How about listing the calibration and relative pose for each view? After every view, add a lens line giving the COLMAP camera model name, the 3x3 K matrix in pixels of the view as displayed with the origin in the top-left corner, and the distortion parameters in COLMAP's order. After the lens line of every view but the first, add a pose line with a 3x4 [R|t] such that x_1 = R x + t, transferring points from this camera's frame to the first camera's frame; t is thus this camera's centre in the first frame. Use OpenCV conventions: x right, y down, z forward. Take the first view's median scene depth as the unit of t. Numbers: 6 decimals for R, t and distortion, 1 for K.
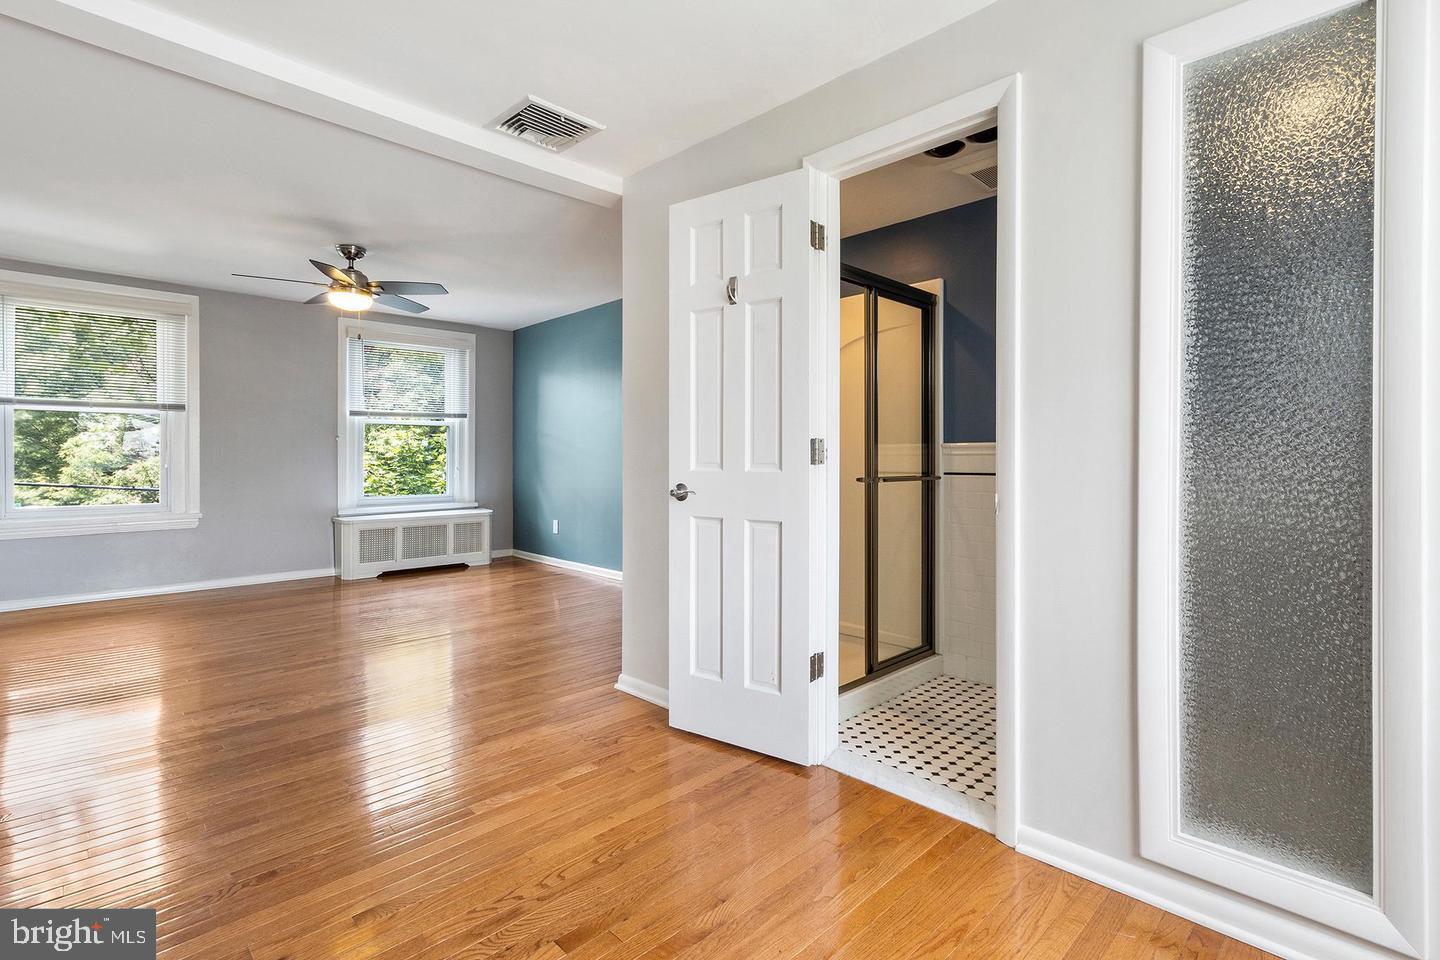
lens RADIAL K [[677.4, 0, 722.5], [0, 677.4, 461.5], [0, 0, 1]] dist [0.022571, 0.000241]
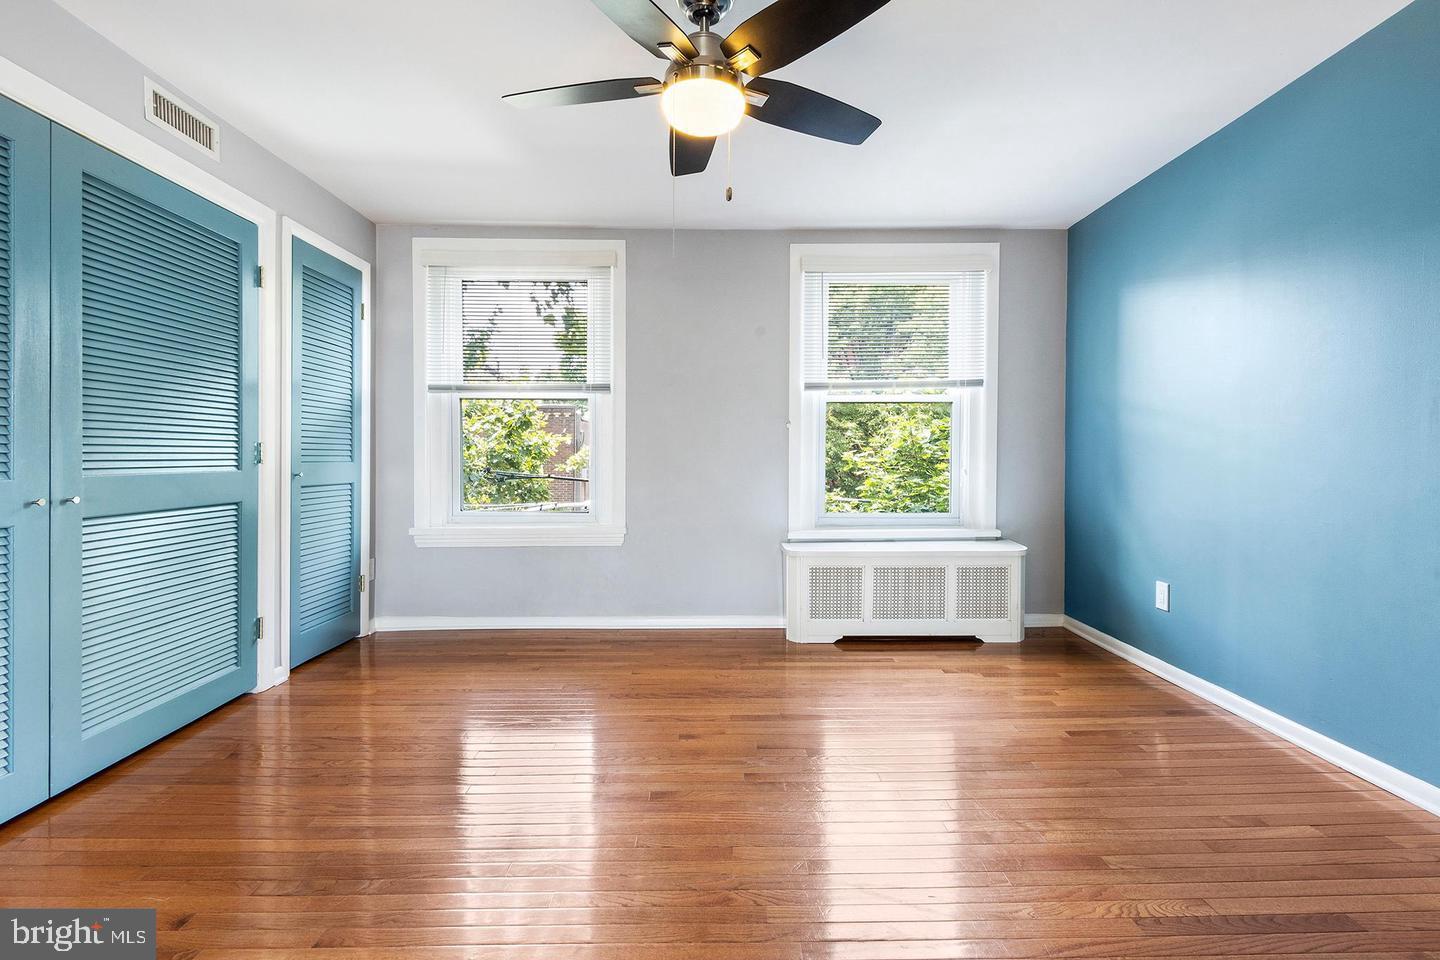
lens RADIAL K [[677.4, 0, 722.5], [0, 677.4, 461.5], [0, 0, 1]] dist [0.022571, 0.000241]
pose [[0.730306, 0.007070, -0.683083, -0.142467], [-0.004240, 0.999974, 0.005816, -0.001180], [0.683107, -0.001352, 0.730317, 0.429176]]
